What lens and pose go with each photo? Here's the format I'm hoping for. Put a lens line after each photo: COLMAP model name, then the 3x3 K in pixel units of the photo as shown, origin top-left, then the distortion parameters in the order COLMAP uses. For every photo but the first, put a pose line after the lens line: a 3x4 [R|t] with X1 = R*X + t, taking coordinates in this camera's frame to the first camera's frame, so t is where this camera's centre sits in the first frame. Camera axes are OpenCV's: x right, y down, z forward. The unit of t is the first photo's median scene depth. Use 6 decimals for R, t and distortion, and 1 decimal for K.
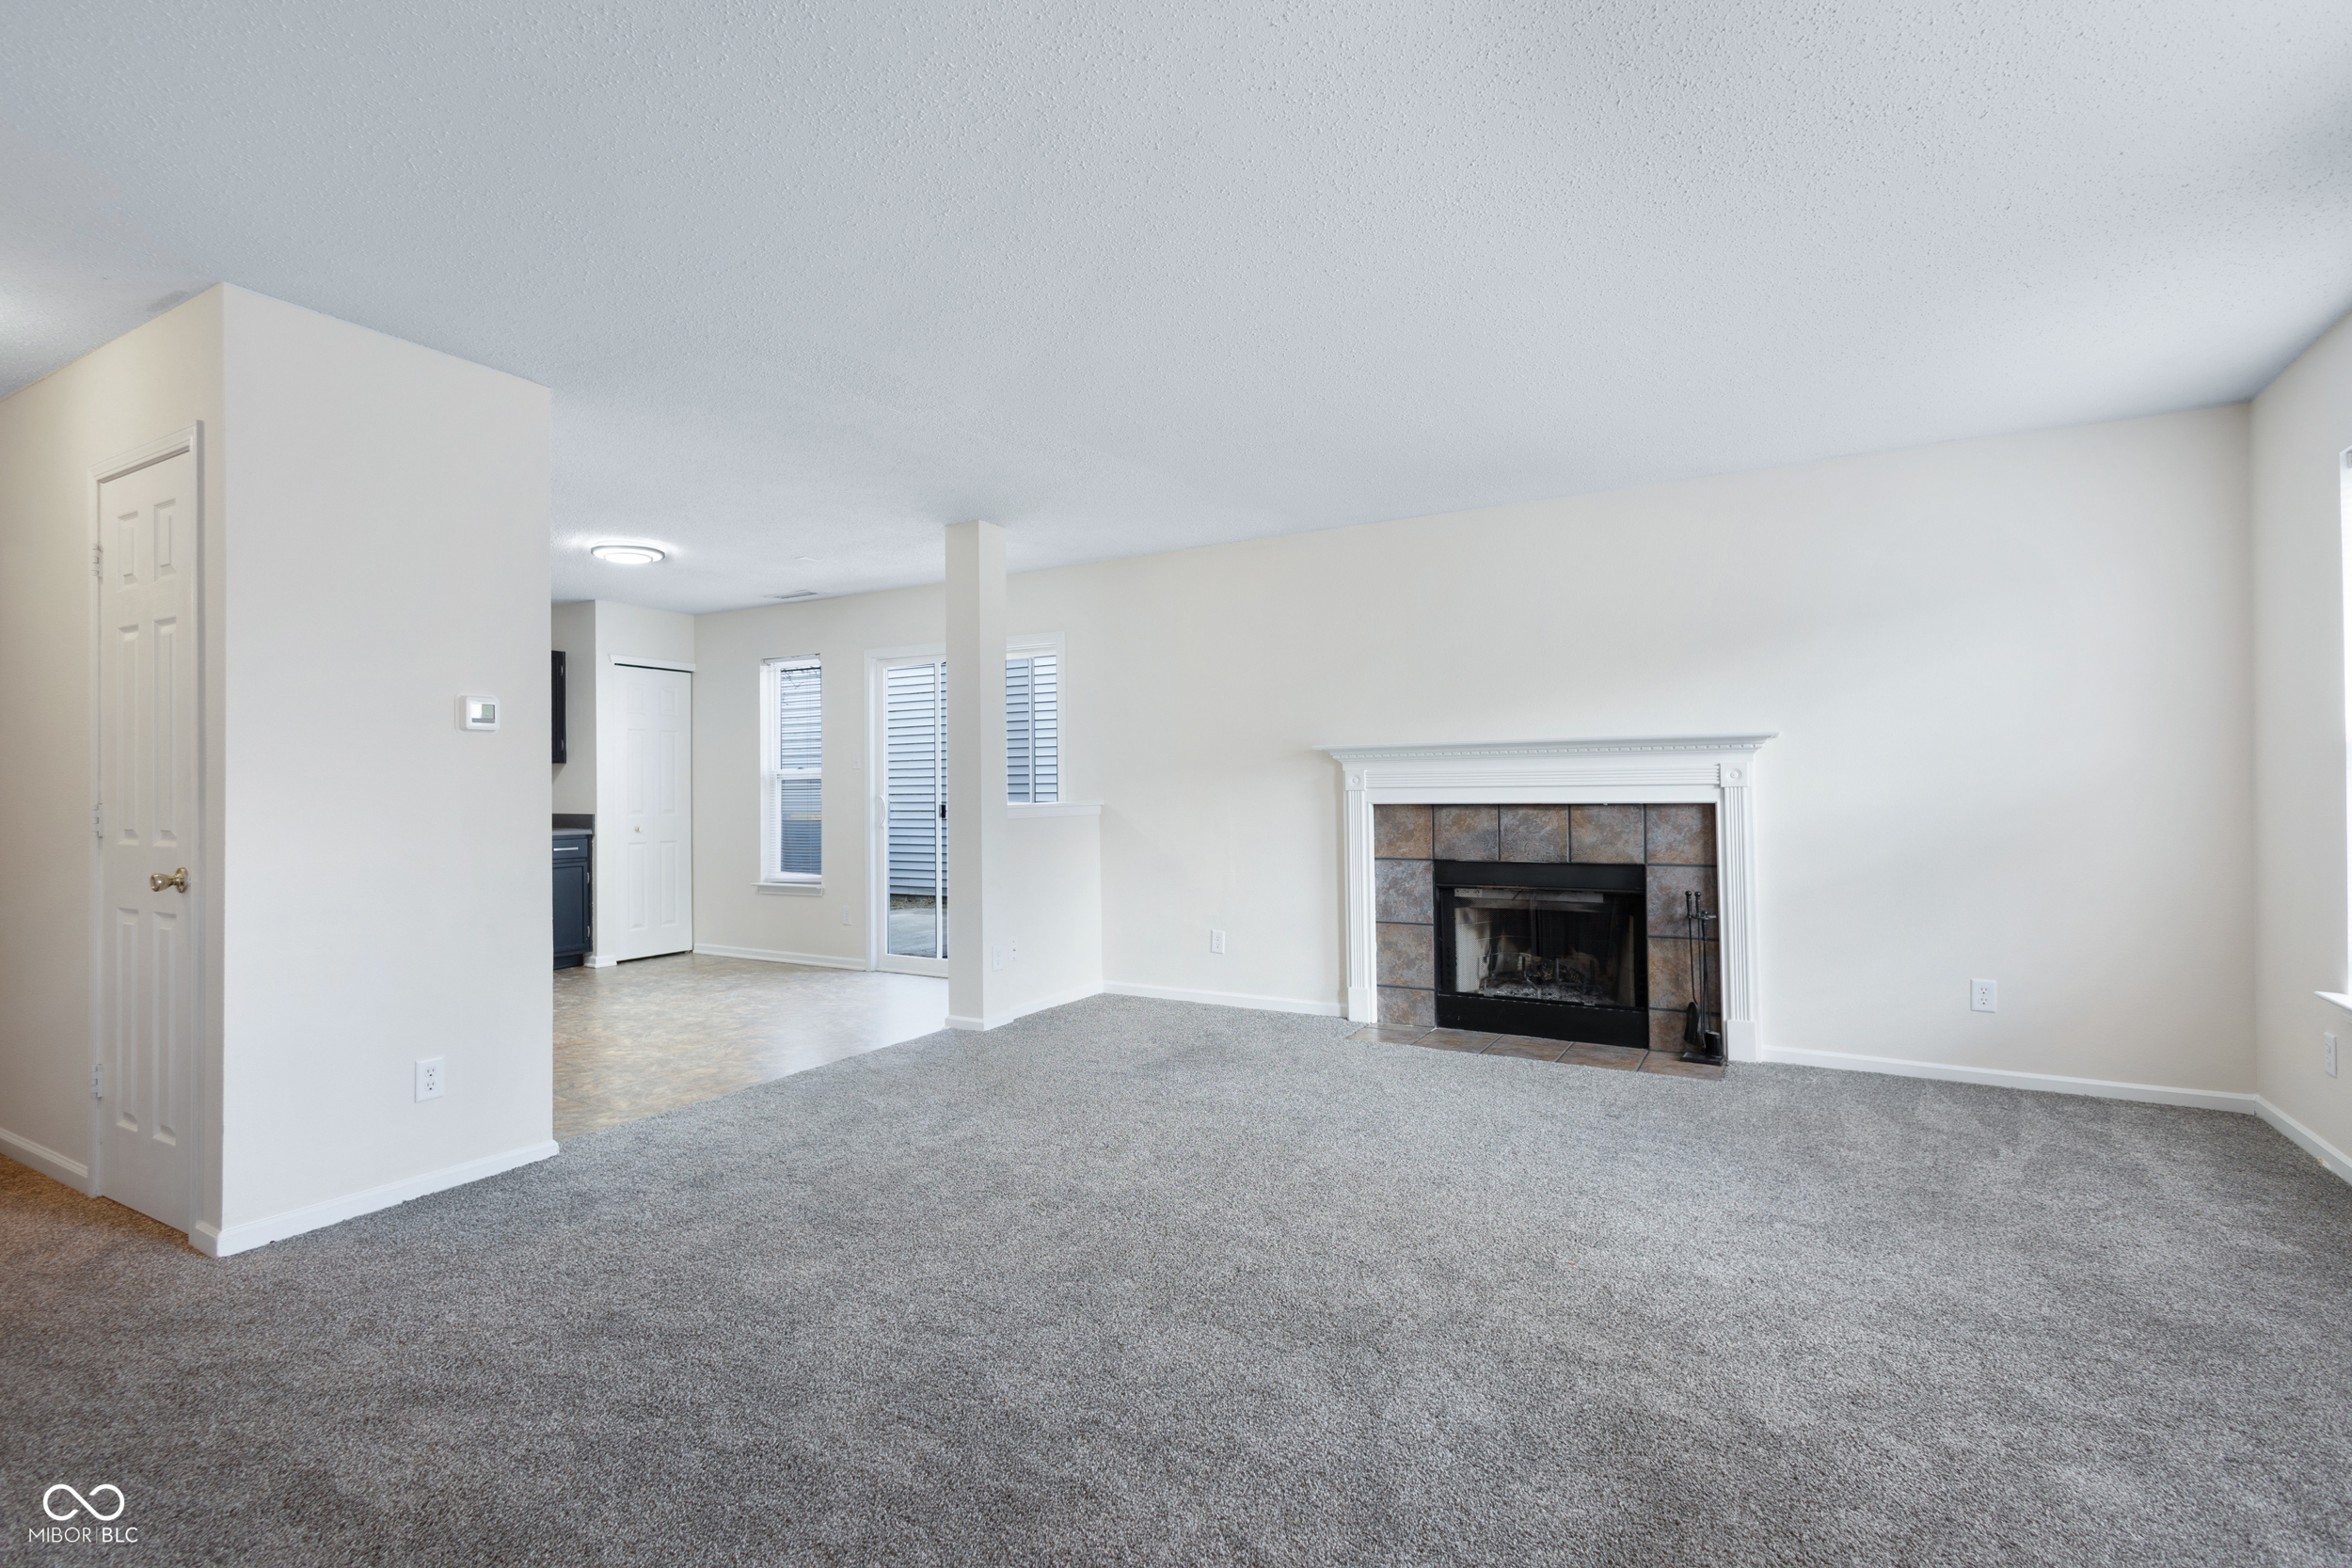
lens RADIAL K [[1095.3, 0, 1179.7], [0, 1095.3, 789.2], [0, 0, 1]] dist [0.008650, -0.000454]
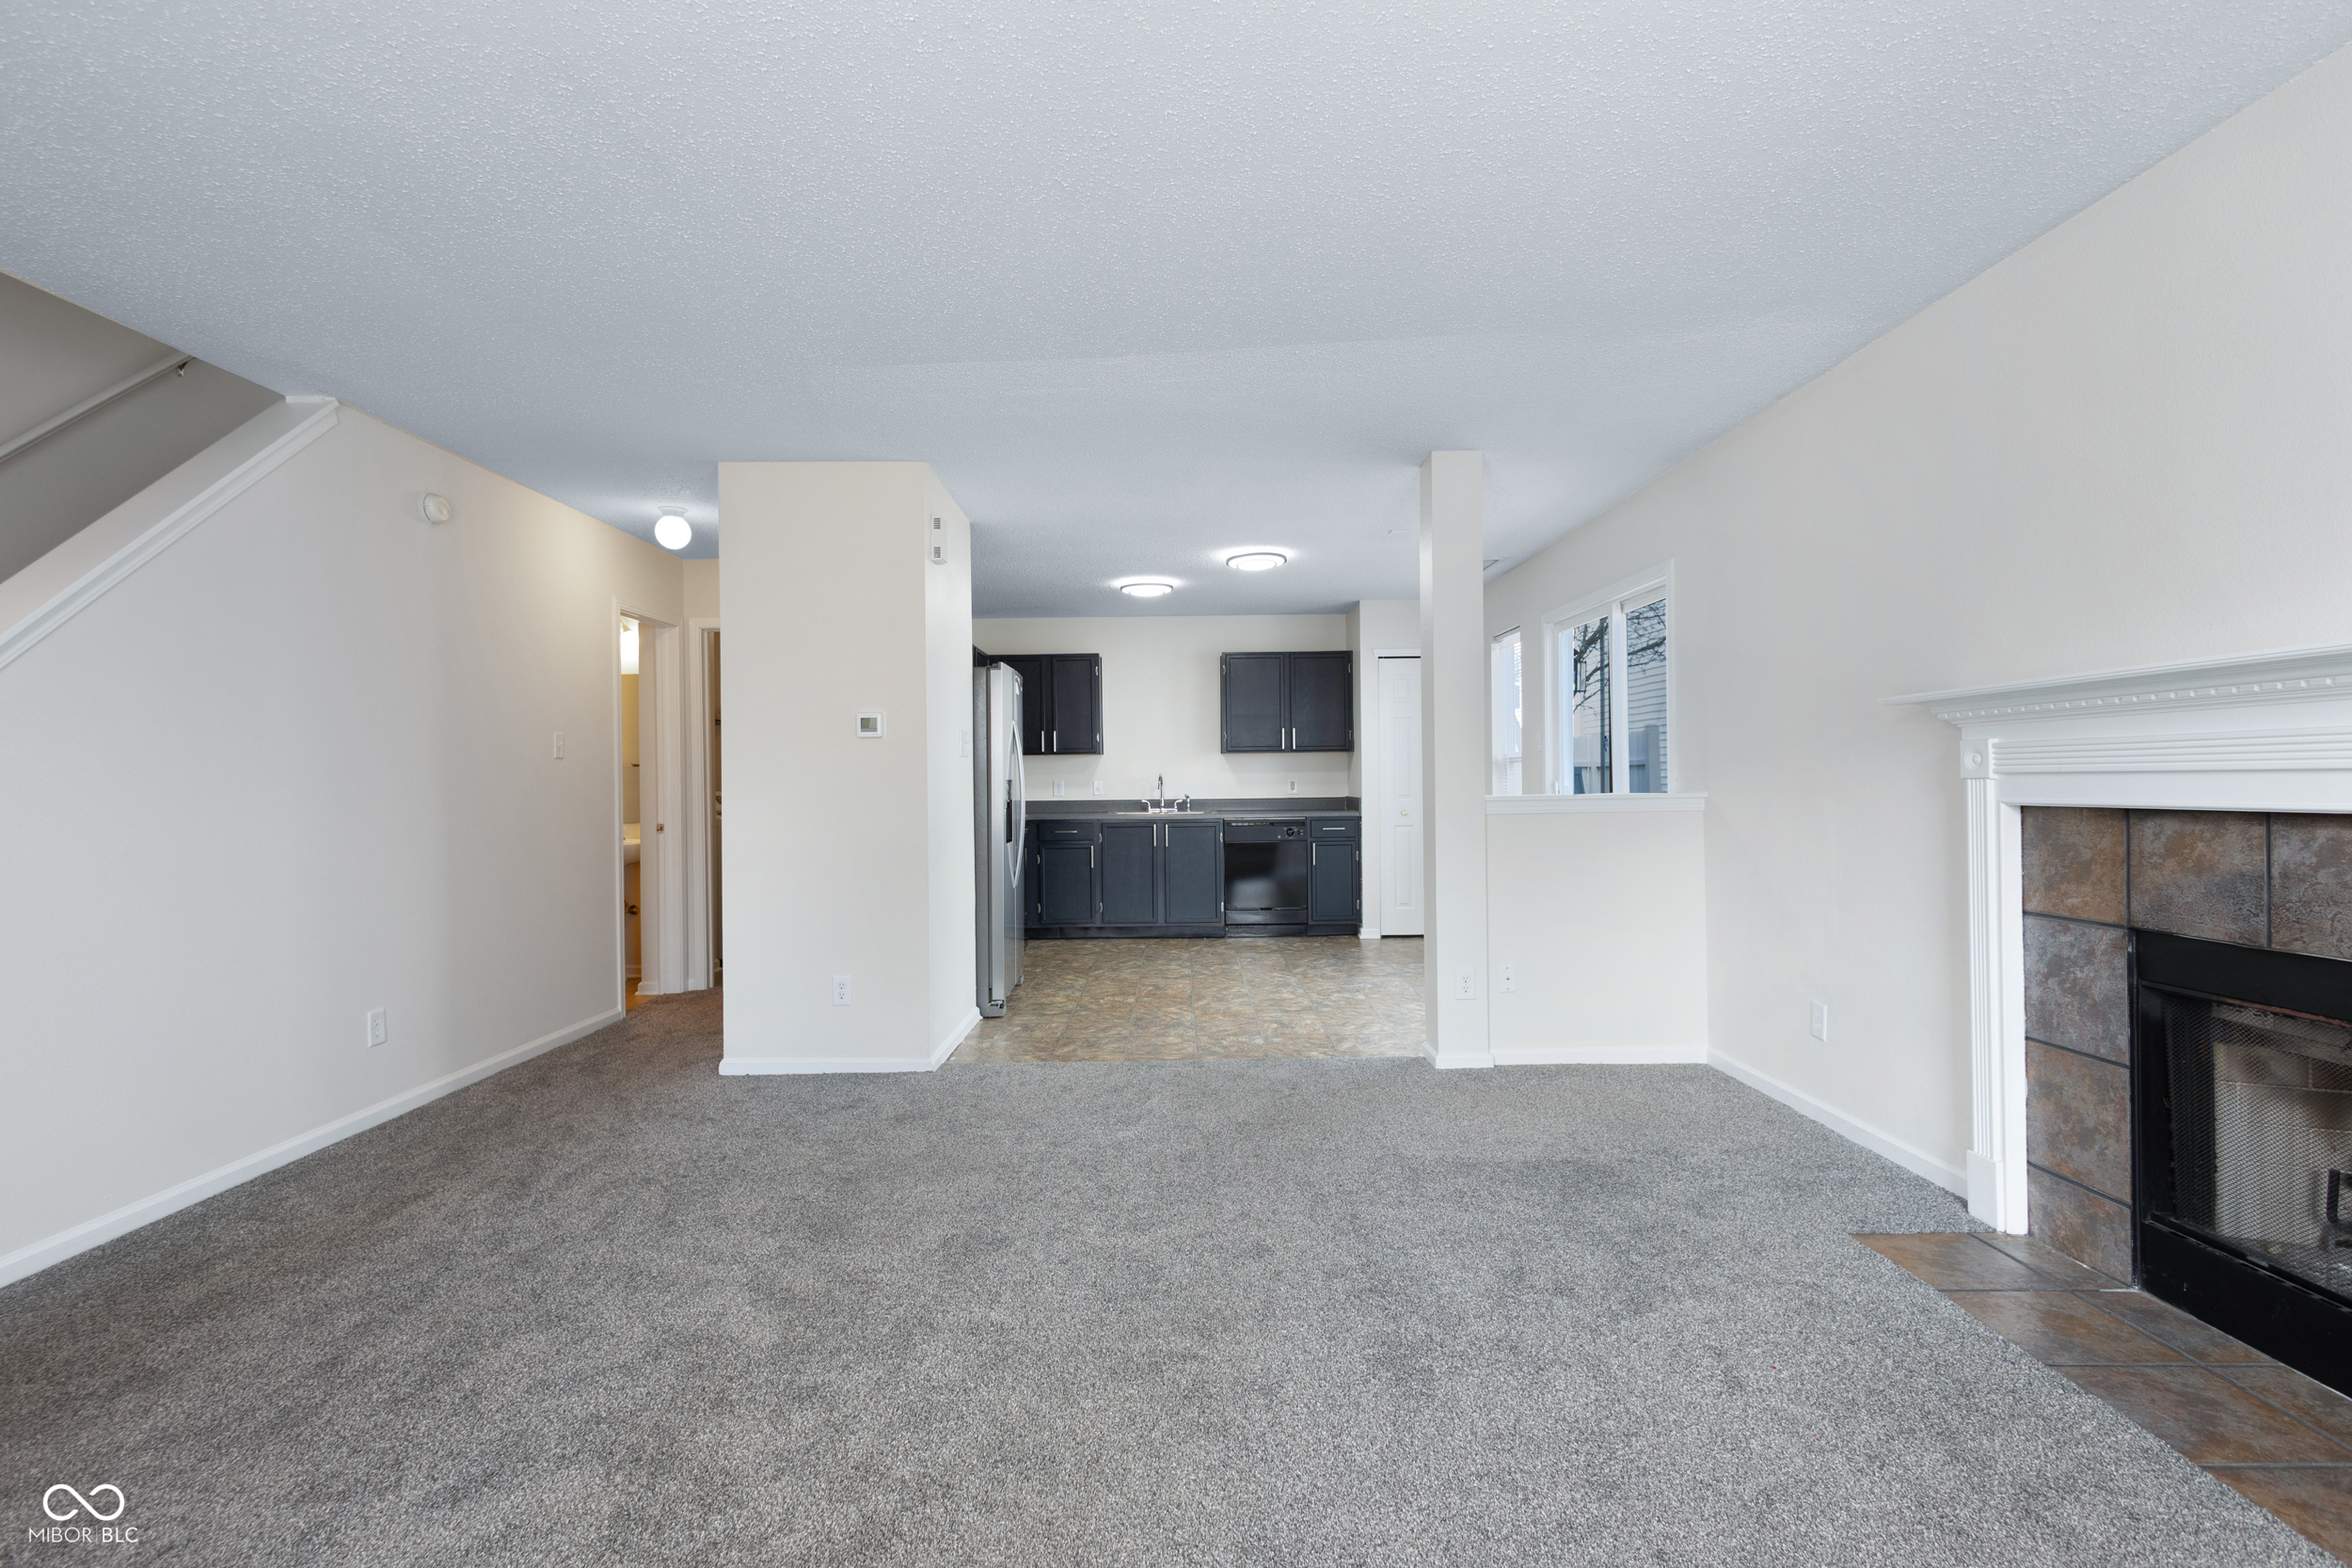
lens RADIAL K [[1095.3, 0, 1179.7], [0, 1095.3, 789.2], [0, 0, 1]] dist [0.008650, -0.000454]
pose [[0.503257, 0.011319, -0.864063, 0.436597], [0.001743, 0.999899, 0.014114, -0.001813], [0.864135, -0.008609, 0.503186, 0.420425]]
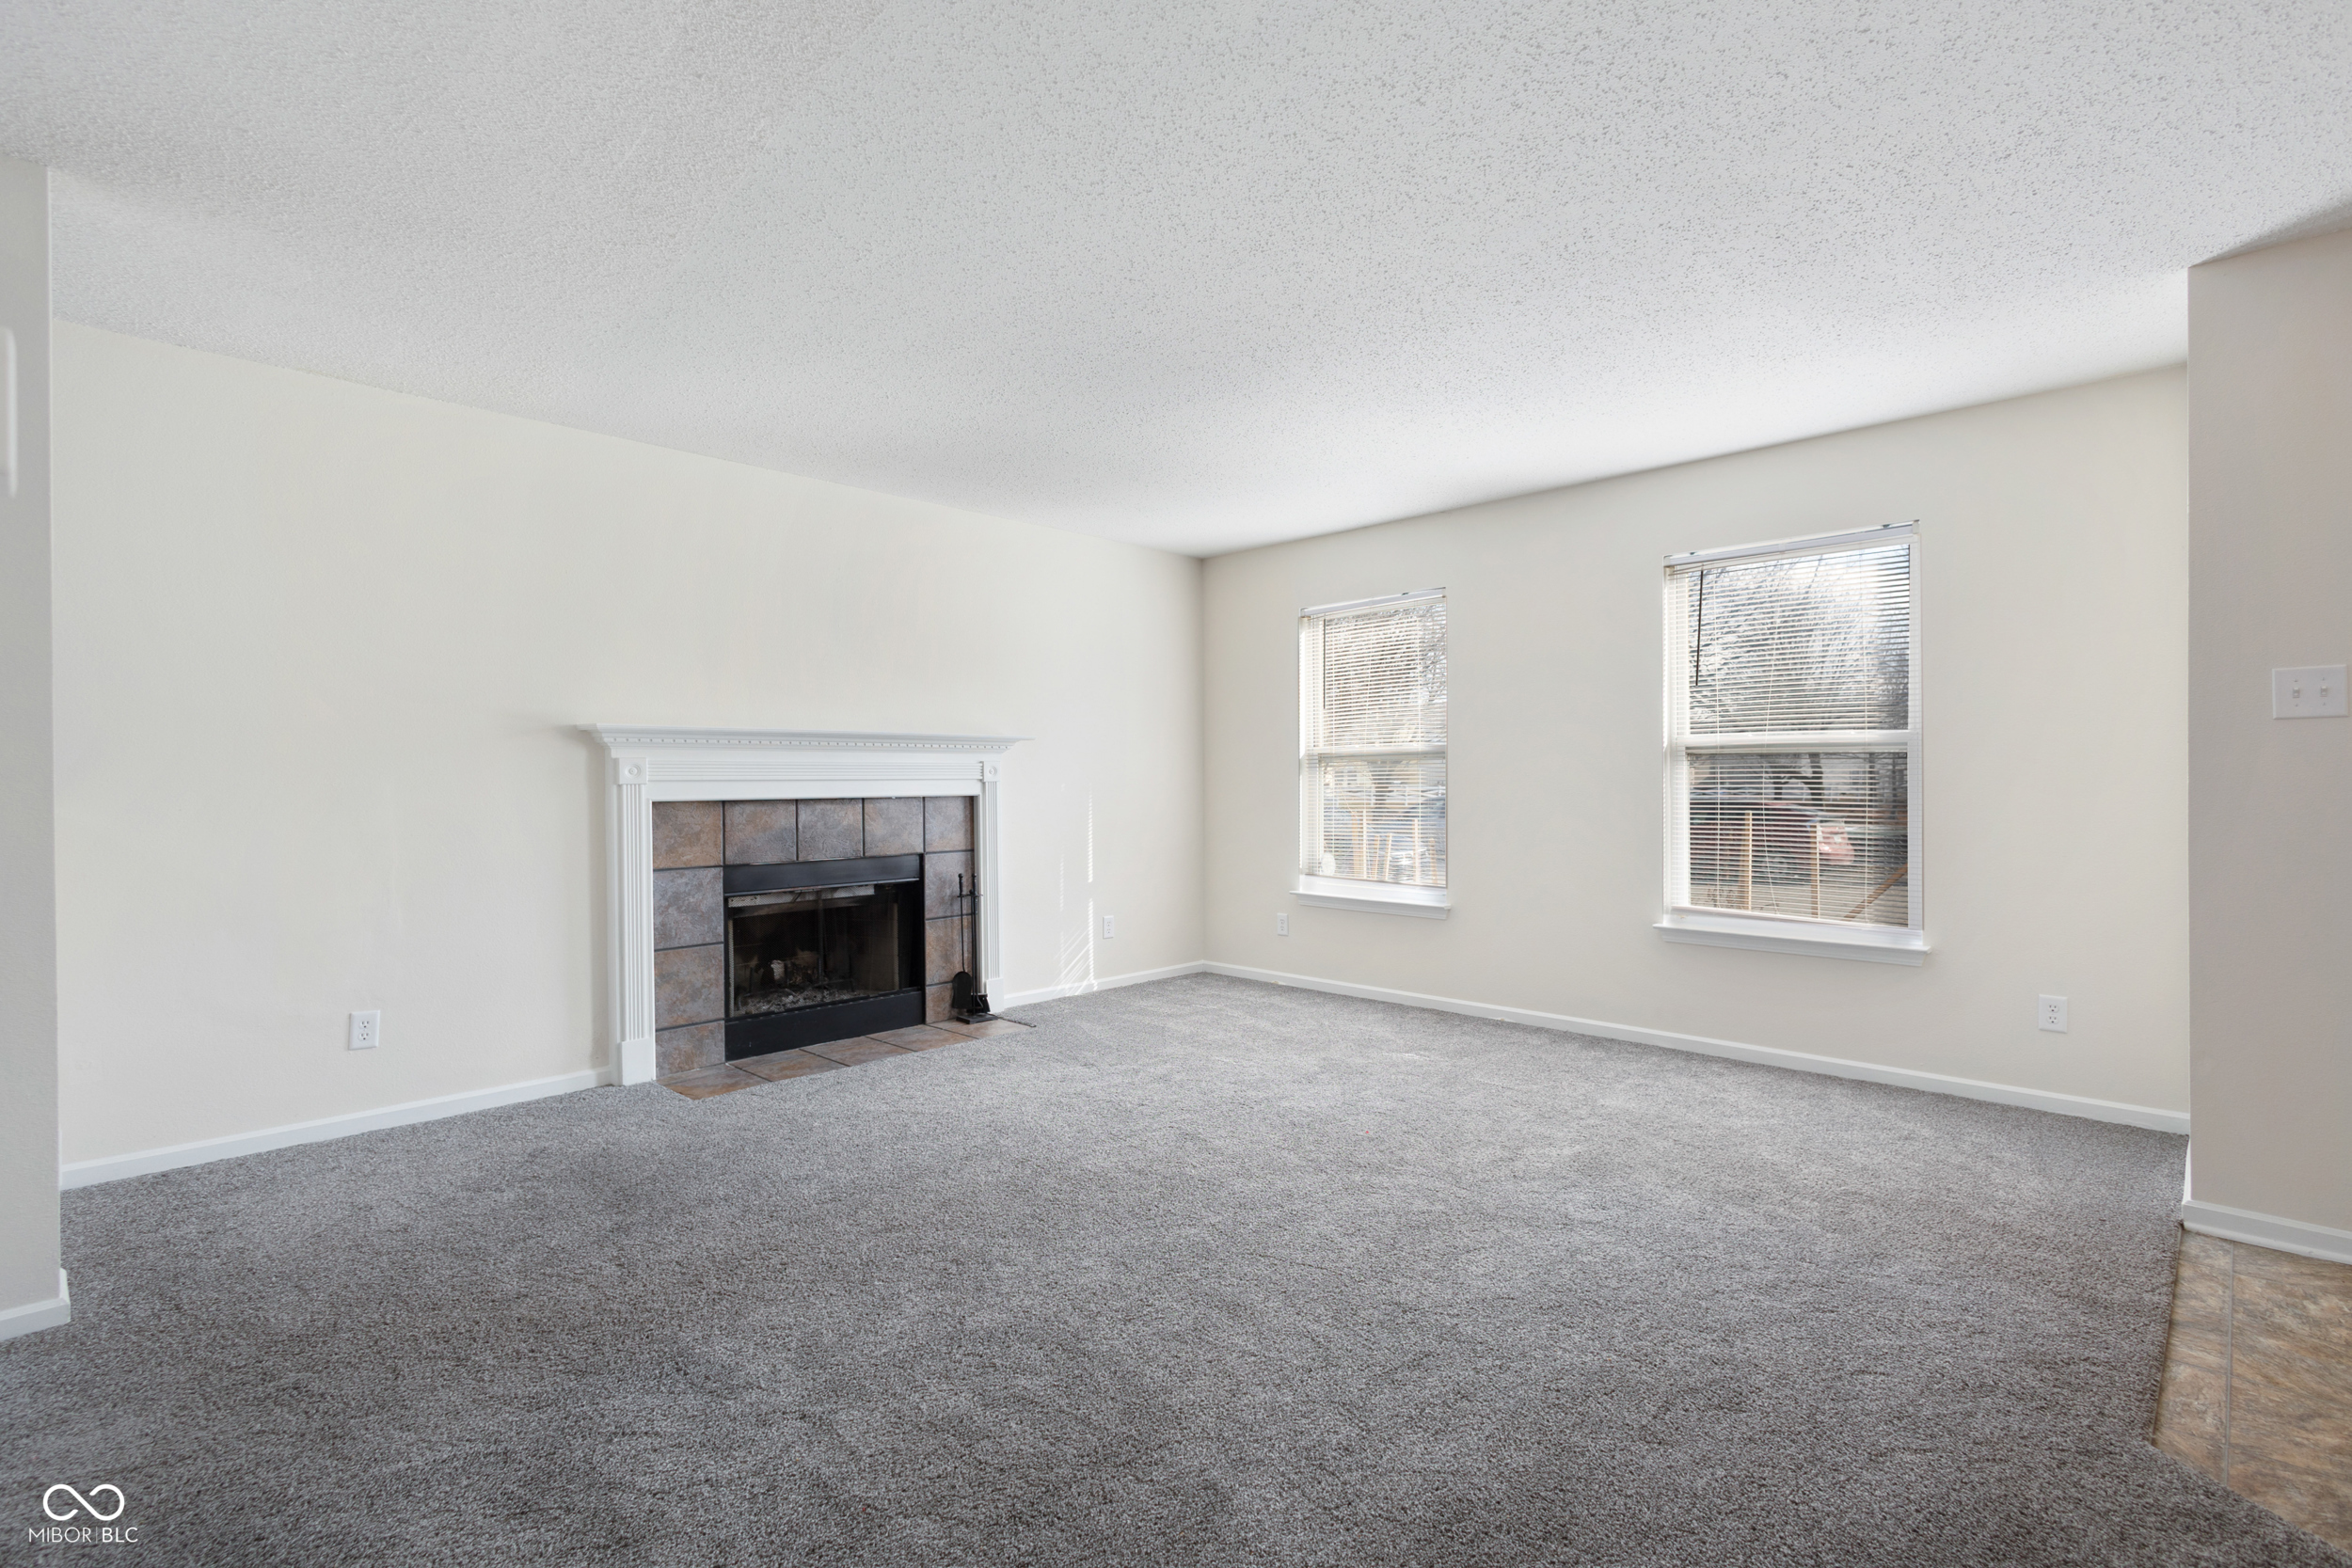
lens RADIAL K [[1095.3, 0, 1179.7], [0, 1095.3, 789.2], [0, 0, 1]] dist [0.008650, -0.000454]
pose [[0.237035, -0.002579, 0.971498, -0.514319], [-0.000779, 0.999996, 0.002845, 0.002520], [-0.971501, -0.001432, 0.237032, 0.460843]]
